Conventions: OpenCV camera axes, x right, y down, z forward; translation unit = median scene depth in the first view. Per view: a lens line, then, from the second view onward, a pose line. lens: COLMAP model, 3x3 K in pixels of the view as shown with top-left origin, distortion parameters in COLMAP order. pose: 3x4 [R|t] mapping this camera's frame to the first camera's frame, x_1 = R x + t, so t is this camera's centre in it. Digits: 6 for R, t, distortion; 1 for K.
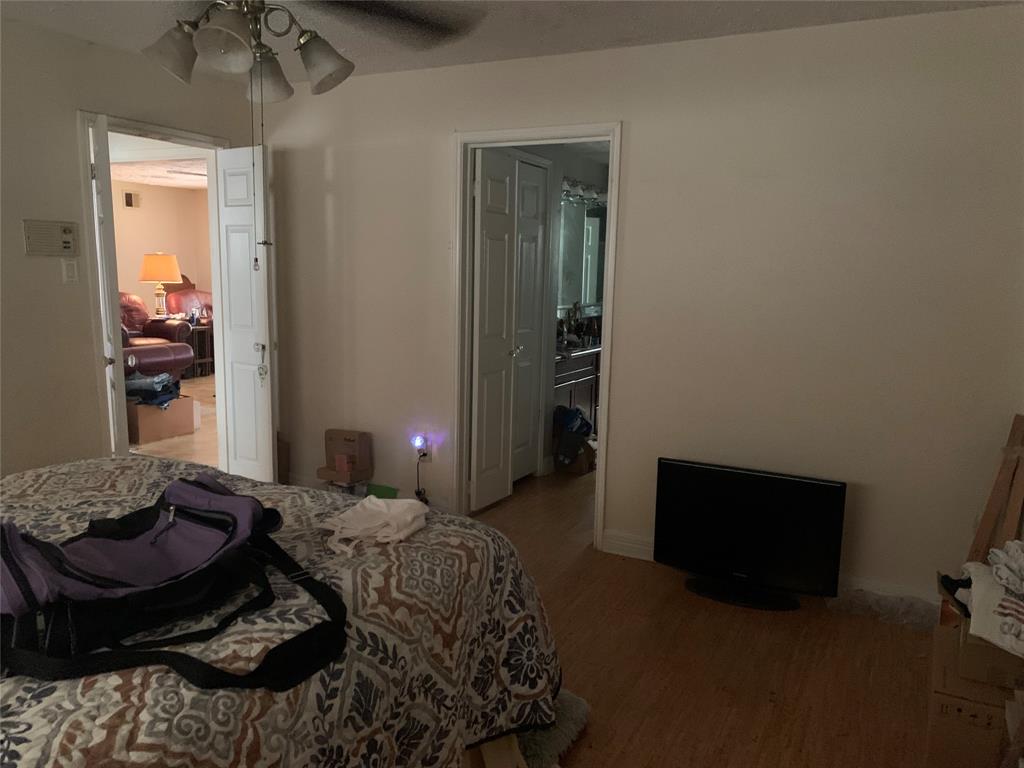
lens RADIAL K [[788.3, 0, 512.0], [0, 788.3, 384.0], [0, 0, 1]] dist [0.052863, -0.060687]
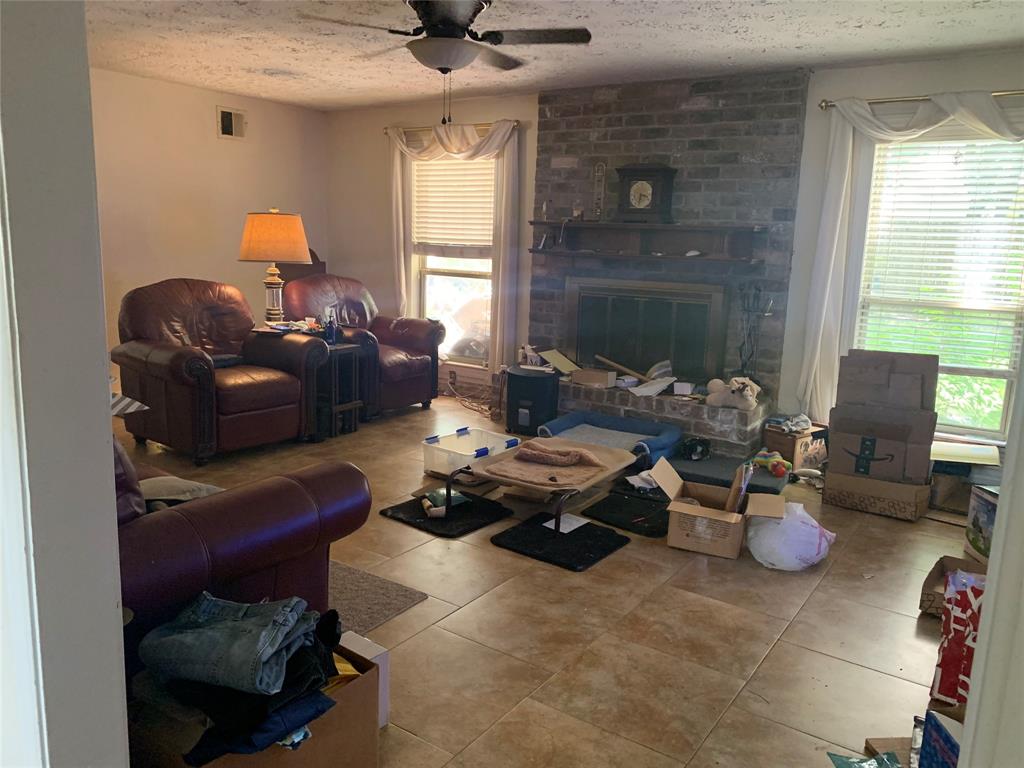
lens RADIAL K [[788.3, 0, 512.0], [0, 788.3, 384.0], [0, 0, 1]] dist [0.052863, -0.060687]
pose [[0.992724, 0.034688, -0.115307, -0.211221], [-0.030511, 0.998820, 0.037797, -0.069249], [0.116482, -0.034004, 0.992611, 0.467431]]
